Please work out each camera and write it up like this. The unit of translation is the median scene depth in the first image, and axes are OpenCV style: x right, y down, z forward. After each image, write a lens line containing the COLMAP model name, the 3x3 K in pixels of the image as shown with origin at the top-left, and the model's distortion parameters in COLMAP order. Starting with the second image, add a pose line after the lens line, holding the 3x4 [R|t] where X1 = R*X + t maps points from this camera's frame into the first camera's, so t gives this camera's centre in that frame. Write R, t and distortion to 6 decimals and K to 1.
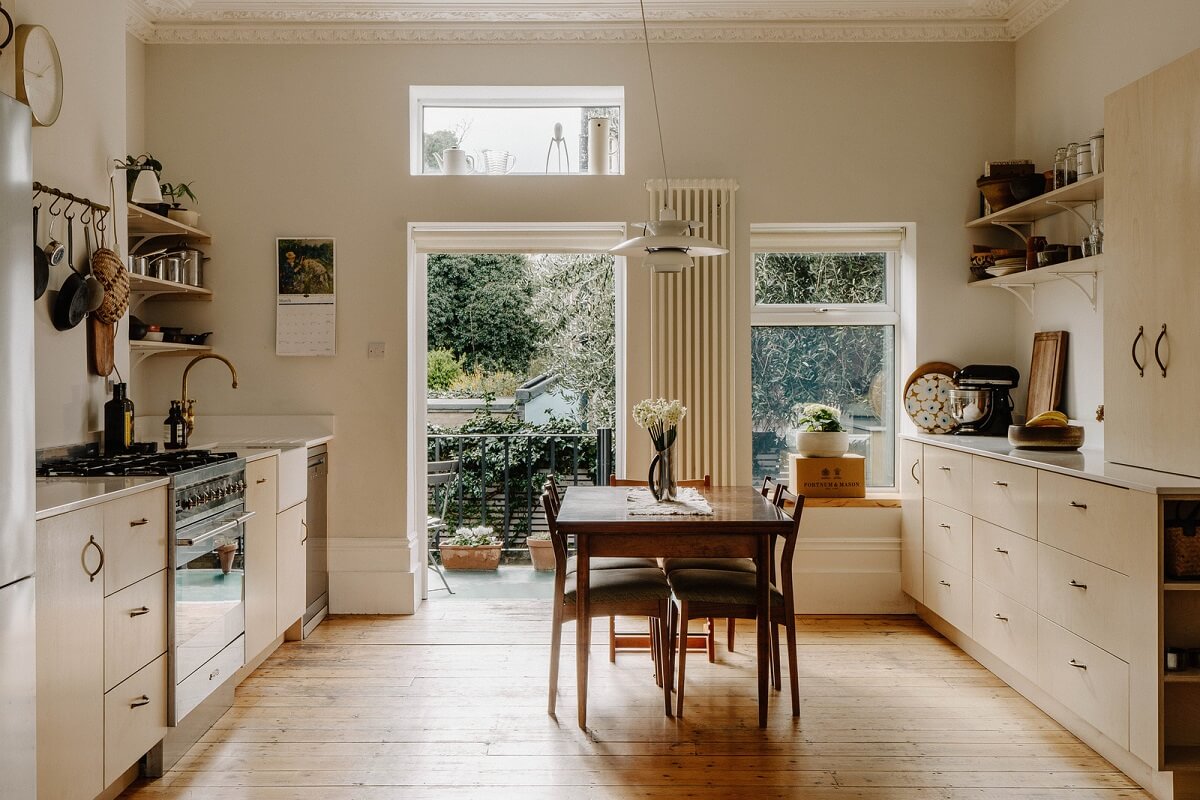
lens RADIAL K [[1279.1, 0, 551.8], [0, 1279.1, 375.4], [0, 0, 1]] dist [0.016982, 0.010011]
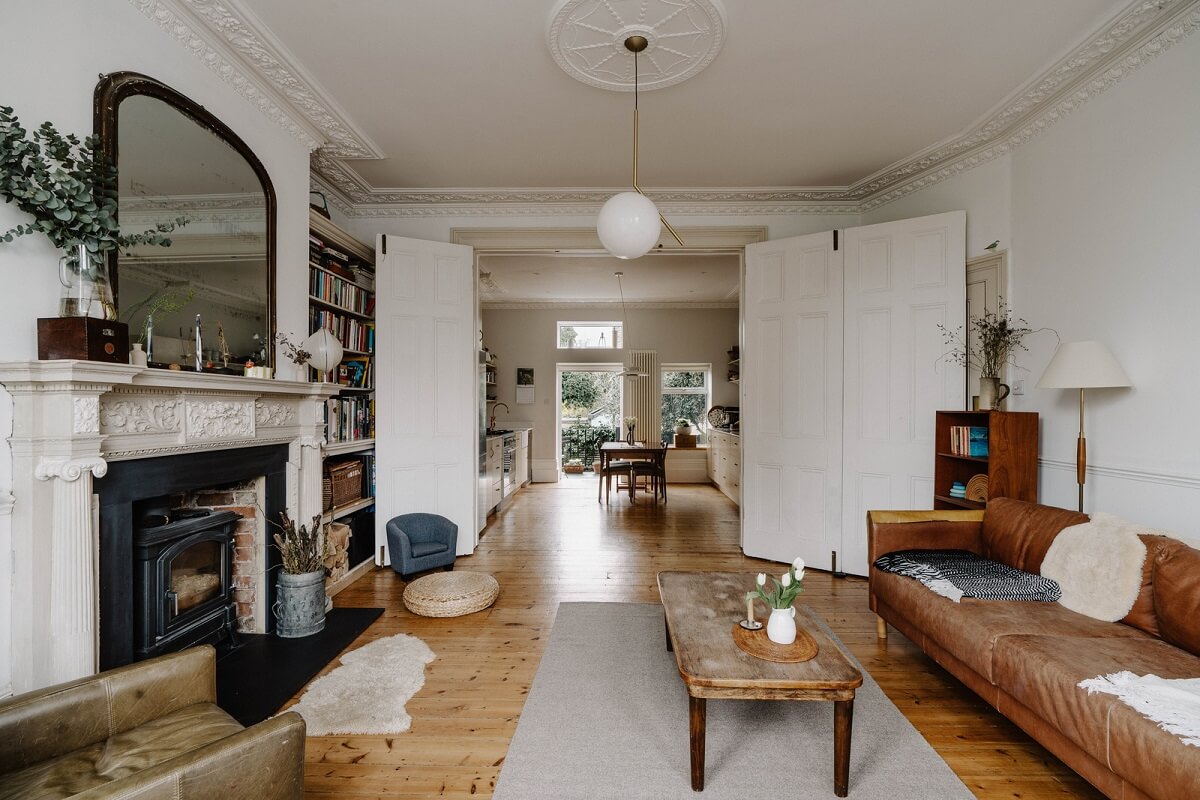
lens RADIAL K [[766.1, 0, 600.0], [0, 766.1, 400.0], [0, 0, 1]] dist [0.007091, 0.003169]
pose [[0.999967, 0.002478, -0.007786, 0.014705], [-0.002555, 0.999947, -0.009995, -0.004641], [0.007761, 0.010014, 0.999920, -0.958875]]
